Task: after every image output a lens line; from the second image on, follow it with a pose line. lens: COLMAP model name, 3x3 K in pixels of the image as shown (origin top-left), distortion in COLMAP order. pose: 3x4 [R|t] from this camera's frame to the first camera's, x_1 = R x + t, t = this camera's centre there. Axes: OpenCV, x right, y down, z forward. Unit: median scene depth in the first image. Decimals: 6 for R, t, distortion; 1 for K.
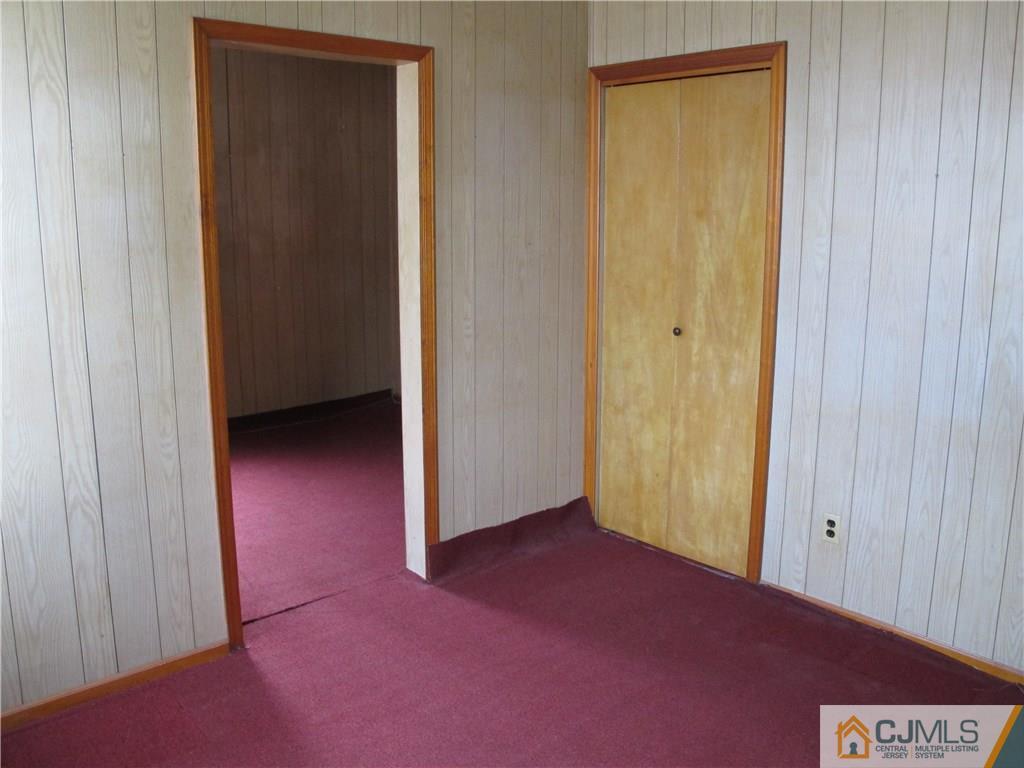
lens RADIAL K [[863.3, 0, 515.2], [0, 863.3, 354.0], [0, 0, 1]] dist [-0.151761, 0.119535]
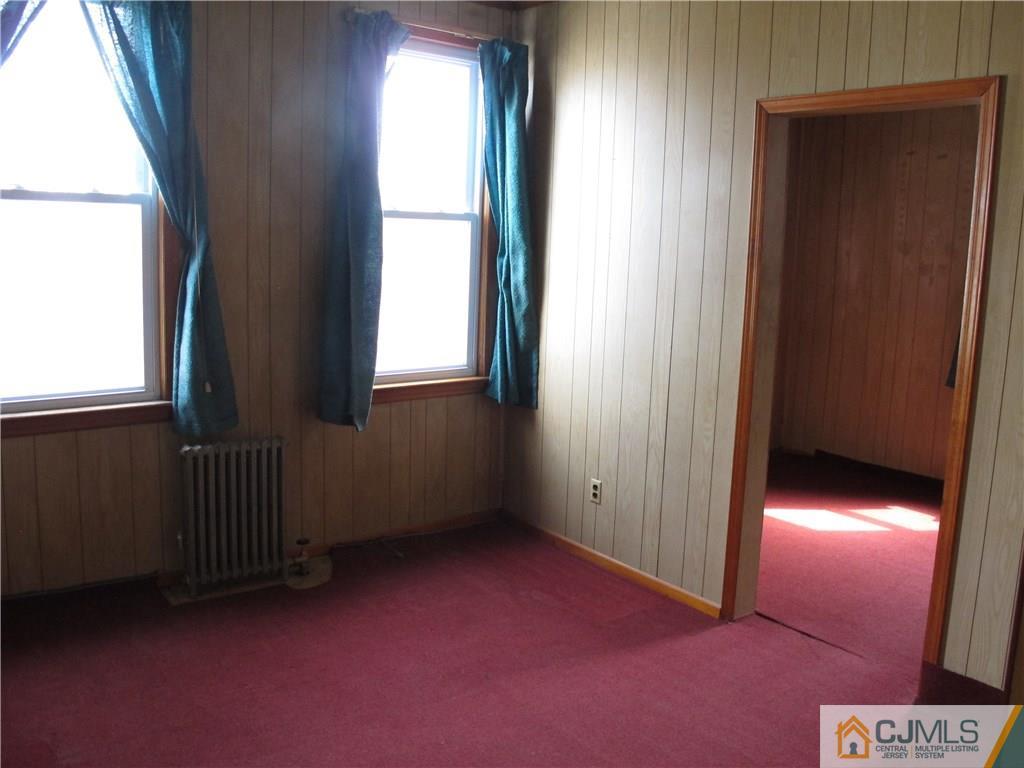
lens RADIAL K [[863.3, 0, 515.2], [0, 863.3, 354.0], [0, 0, 1]] dist [-0.151761, 0.119535]
pose [[-0.053237, 0.129449, -0.990156, 0.924791], [-0.217522, 0.966248, 0.138018, -0.125986], [0.974602, 0.222729, -0.023282, 0.740568]]
